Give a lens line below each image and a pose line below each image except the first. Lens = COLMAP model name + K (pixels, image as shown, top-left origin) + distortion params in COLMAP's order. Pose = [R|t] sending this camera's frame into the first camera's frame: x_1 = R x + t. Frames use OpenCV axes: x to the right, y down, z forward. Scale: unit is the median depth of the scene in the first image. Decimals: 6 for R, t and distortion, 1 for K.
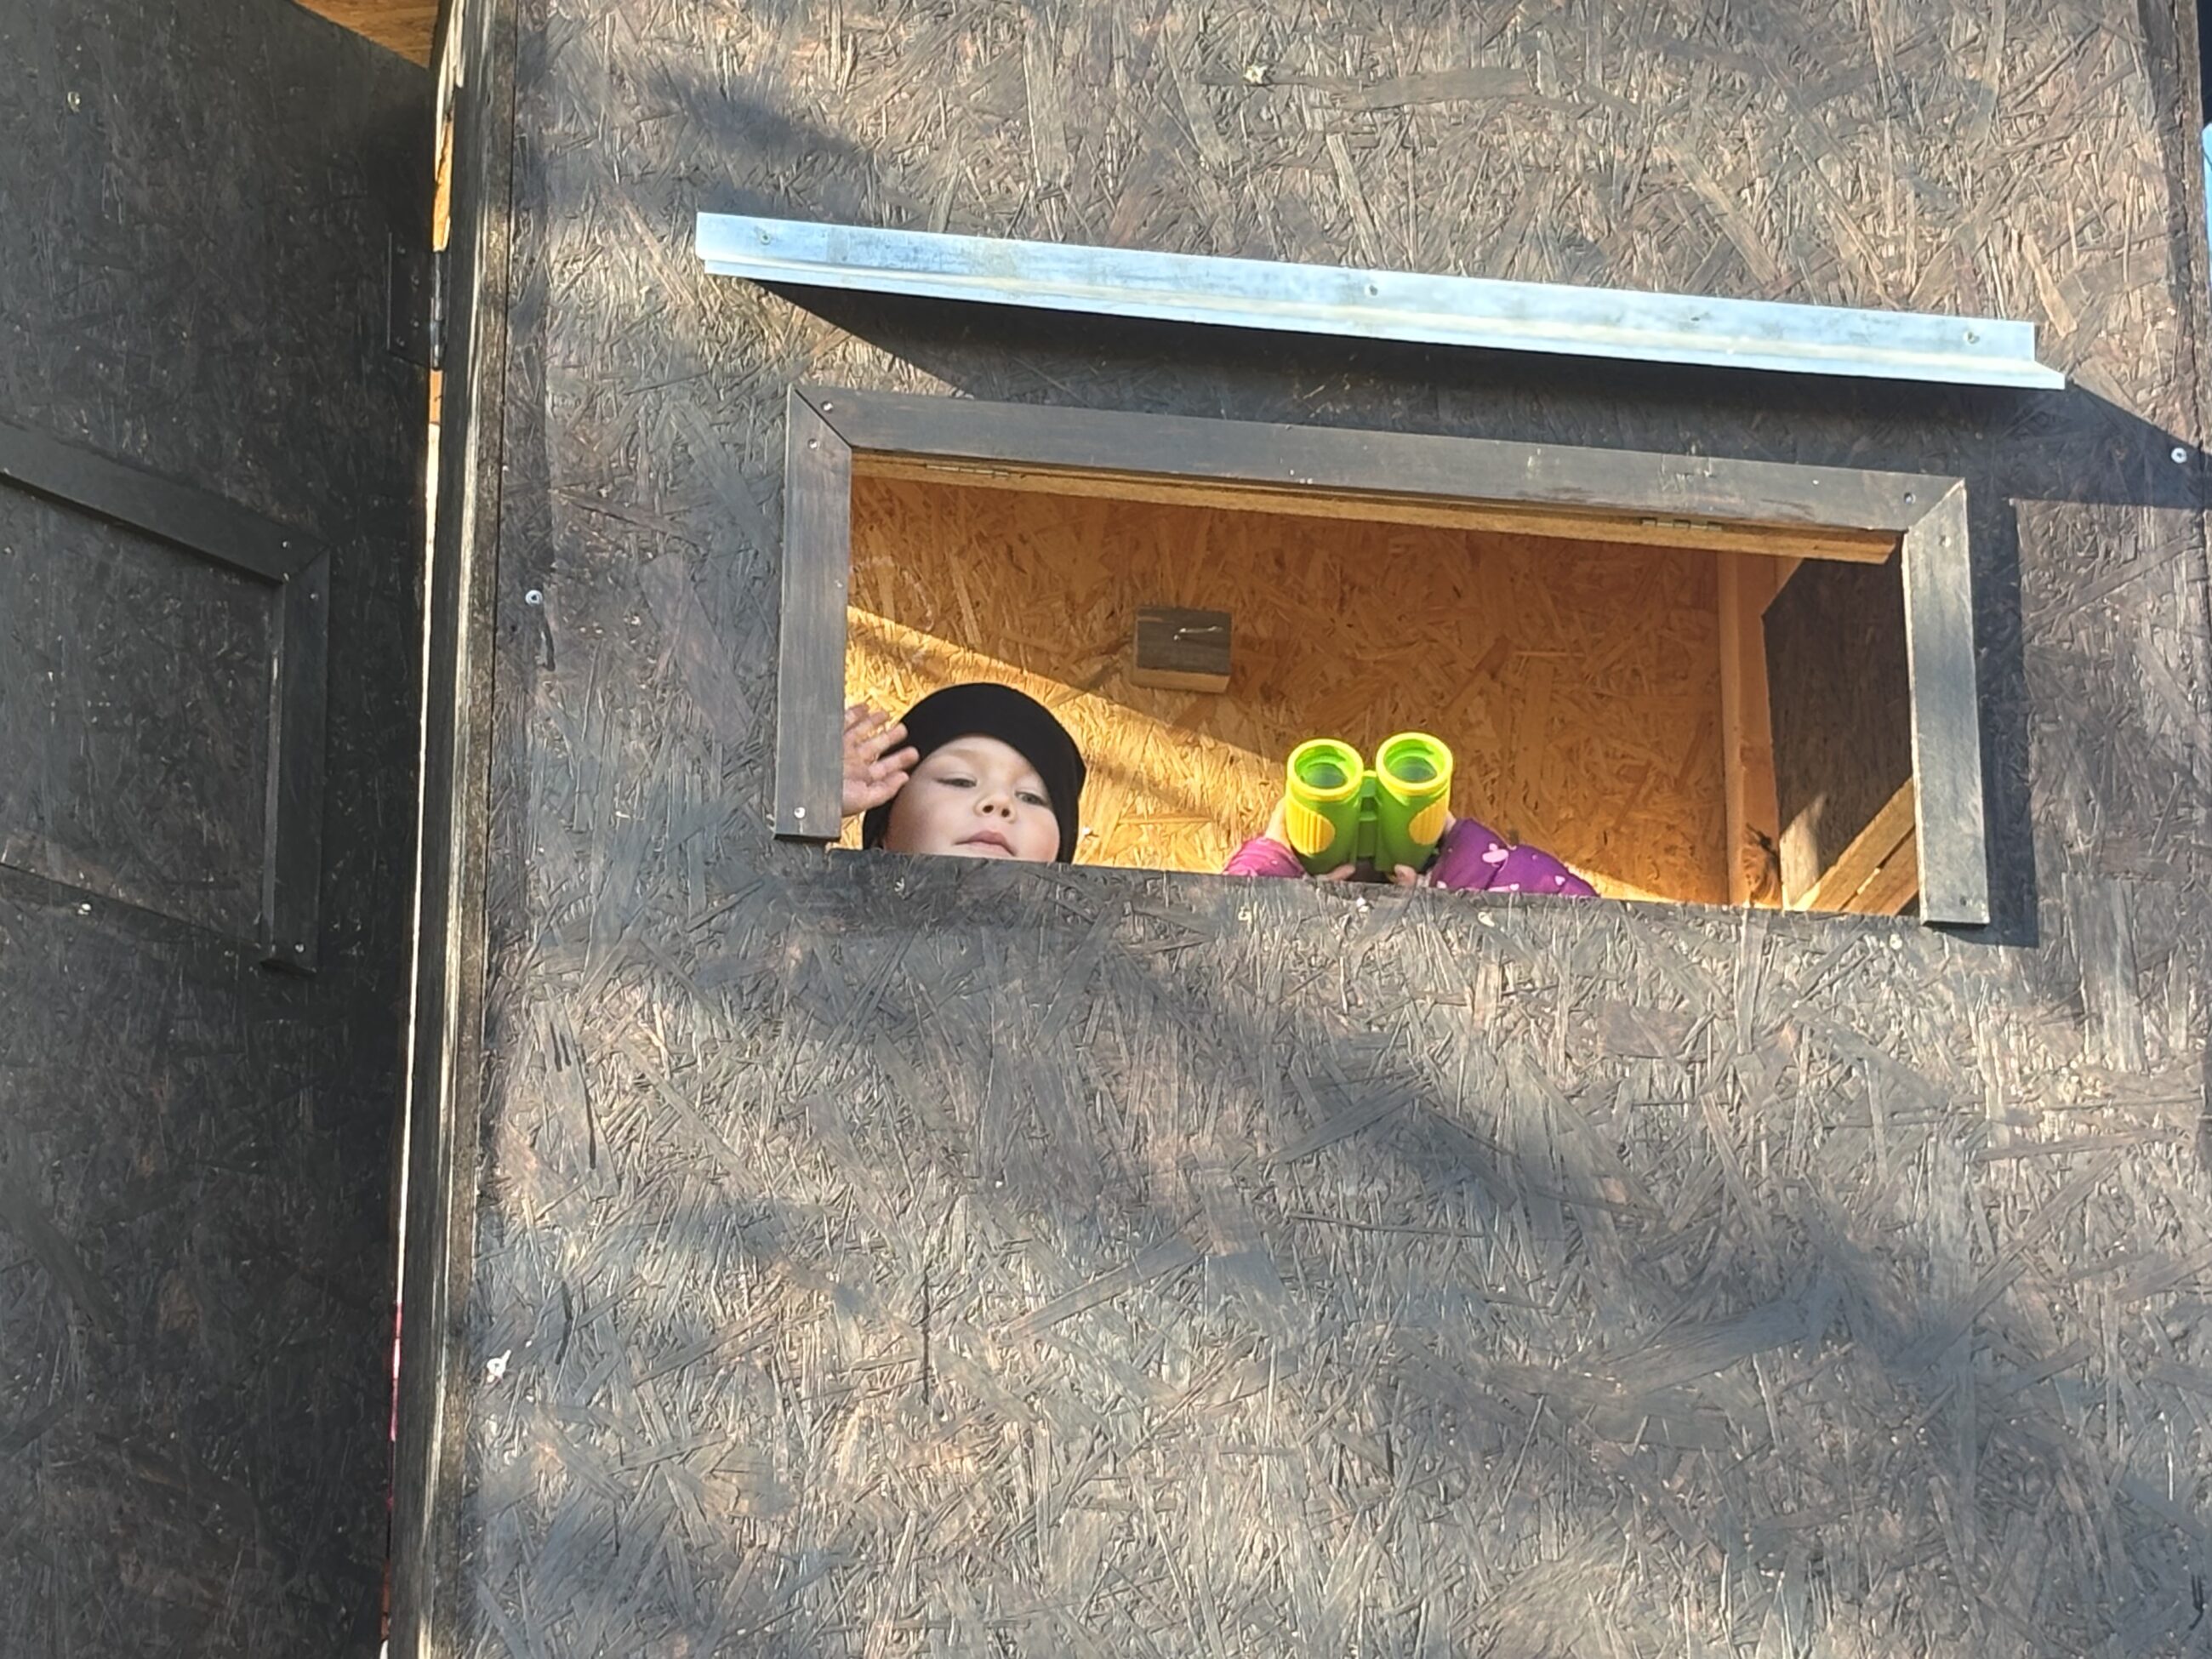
lens RADIAL K [[5970.9, 0, 1047.0], [0, 5970.9, 835.6], [0, 0, 1]] dist [0.262096, -1.238480]
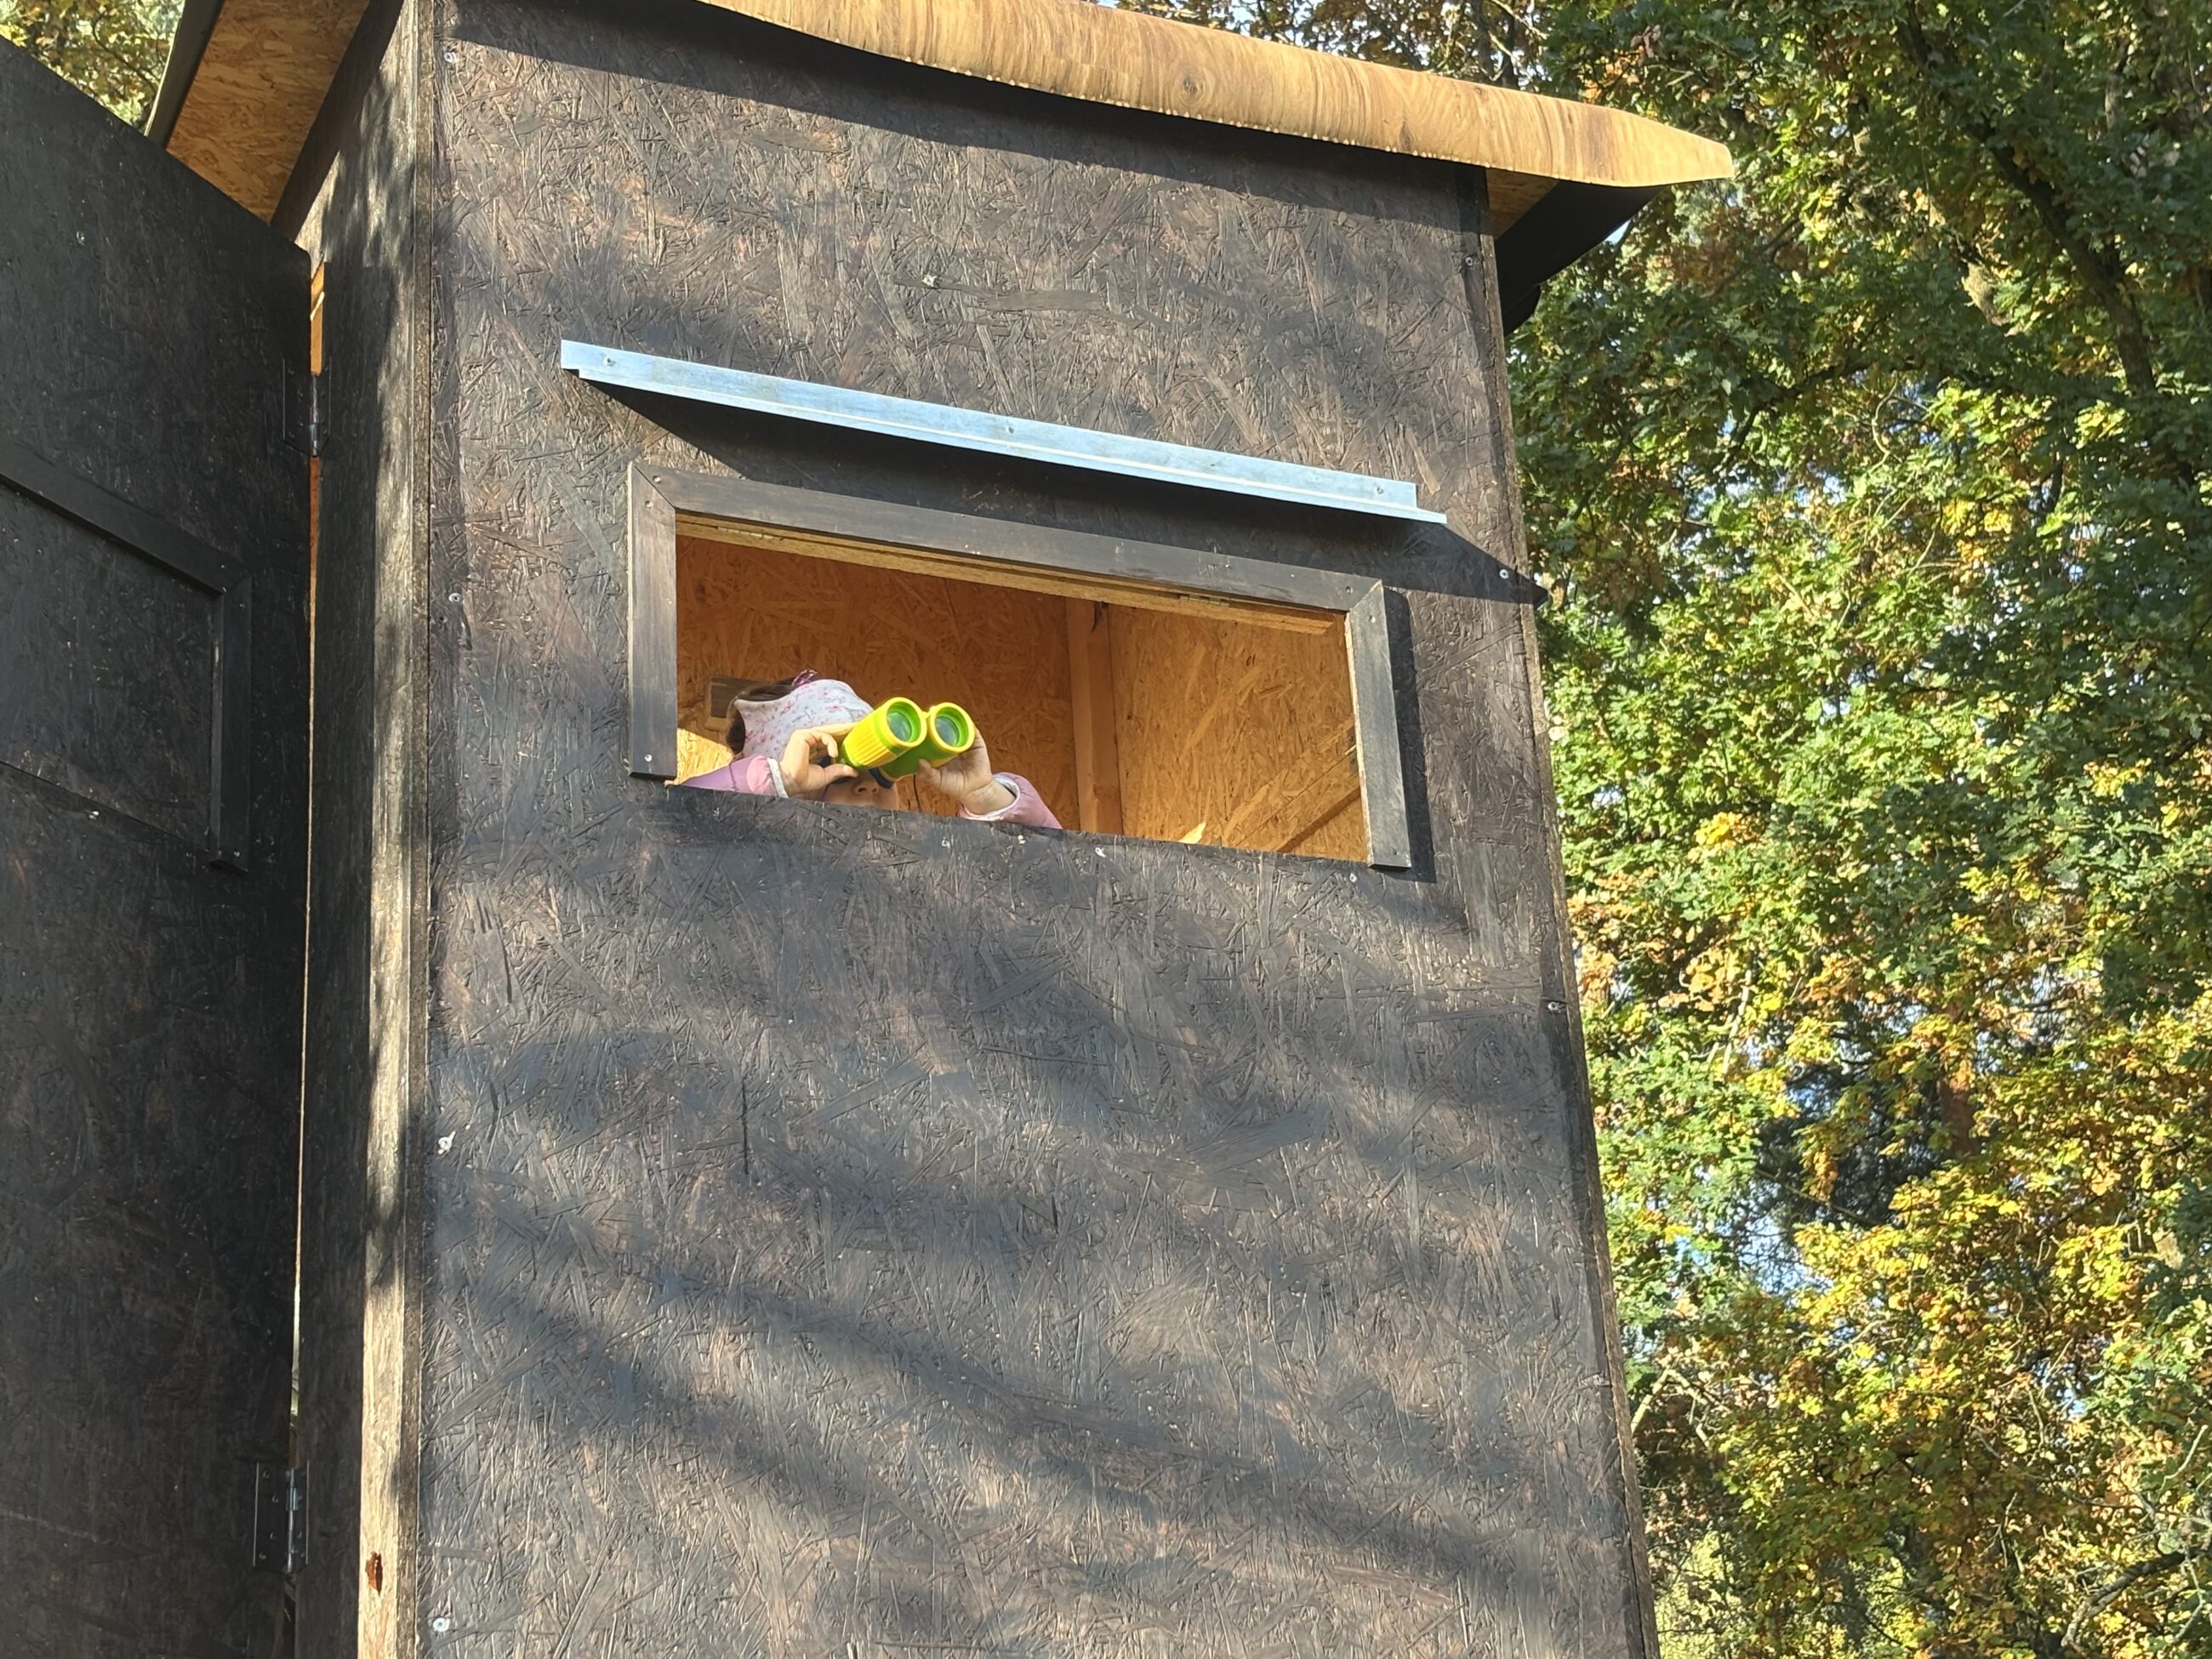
lens RADIAL K [[3495.7, 0, 1087.2], [0, 3495.7, 830.1], [0, 0, 1]] dist [0.229686, -0.947259]
pose [[0.965798, 0.033585, 0.257110, -0.150953], [-0.023366, 0.998815, -0.042697, 0.045298], [-0.258239, 0.035229, 0.965438, 0.169442]]
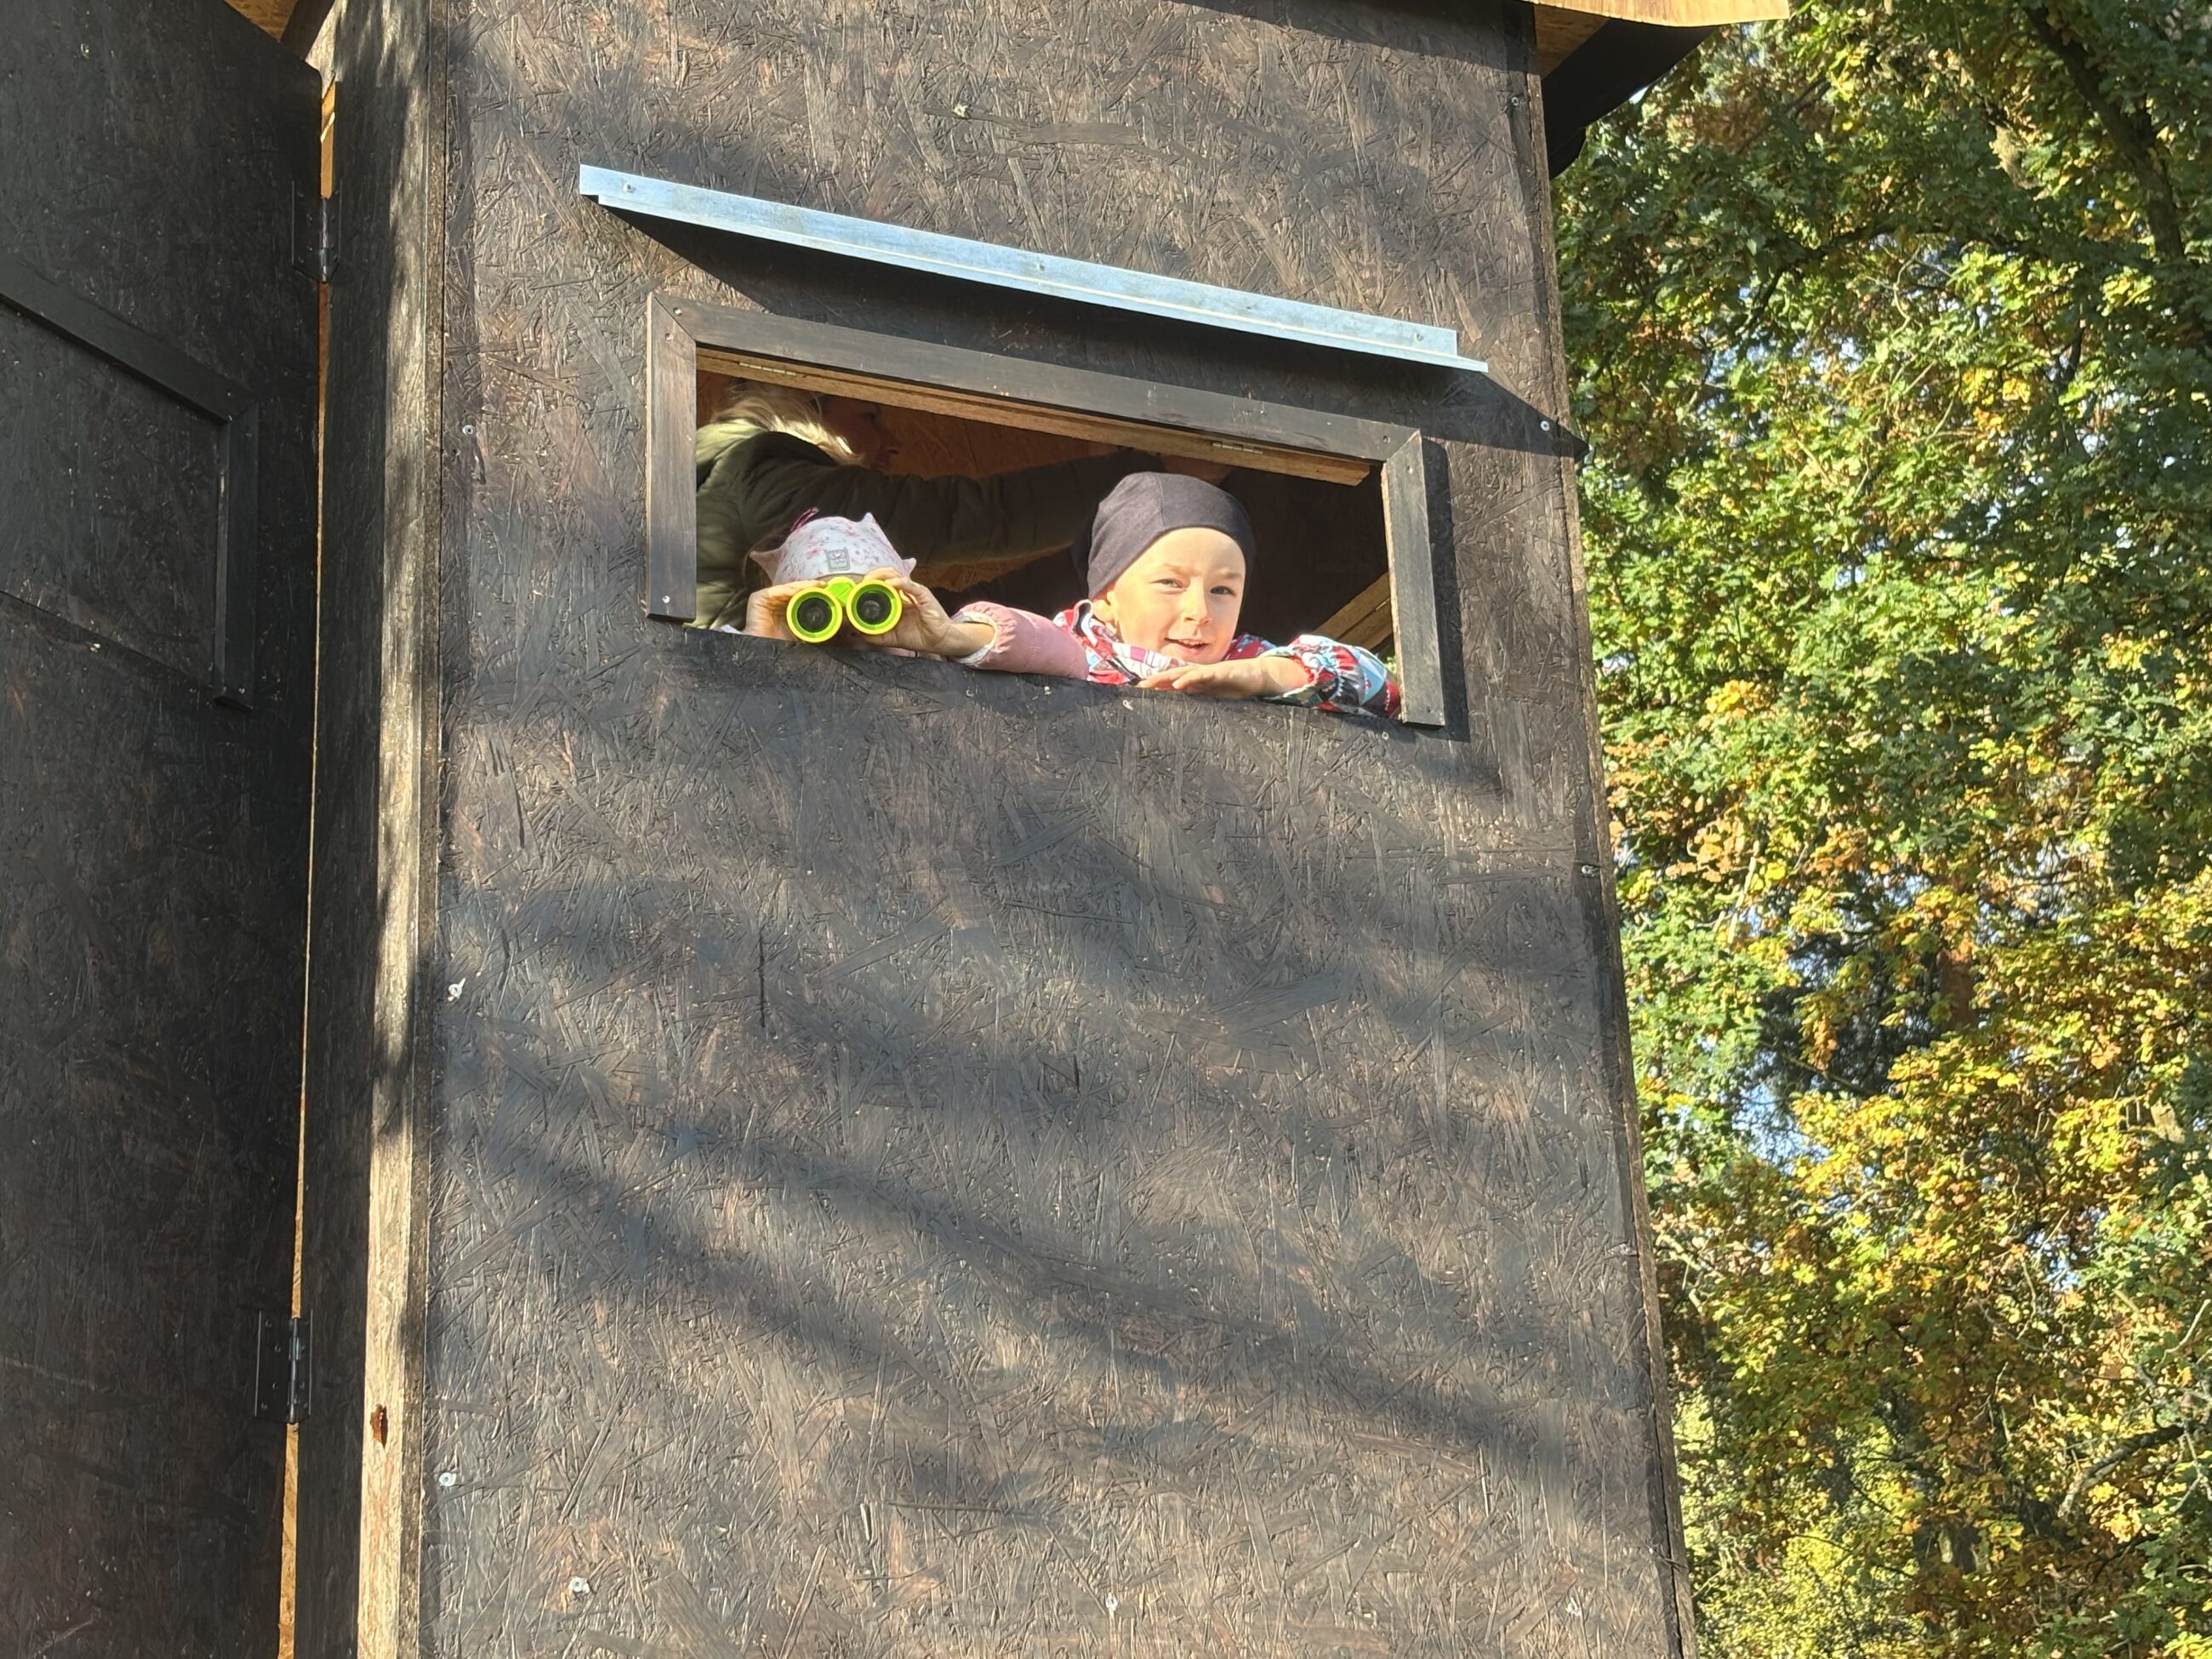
lens RADIAL K [[3495.5, 0, 1099.7], [0, 3495.5, 821.5], [0, 0, 1]] dist [0.231413, -0.947598]
pose [[0.964267, 0.039568, 0.261960, -0.151734], [-0.039582, 0.999203, -0.005225, 0.046562], [-0.261958, -0.005330, 0.965065, 0.191001]]
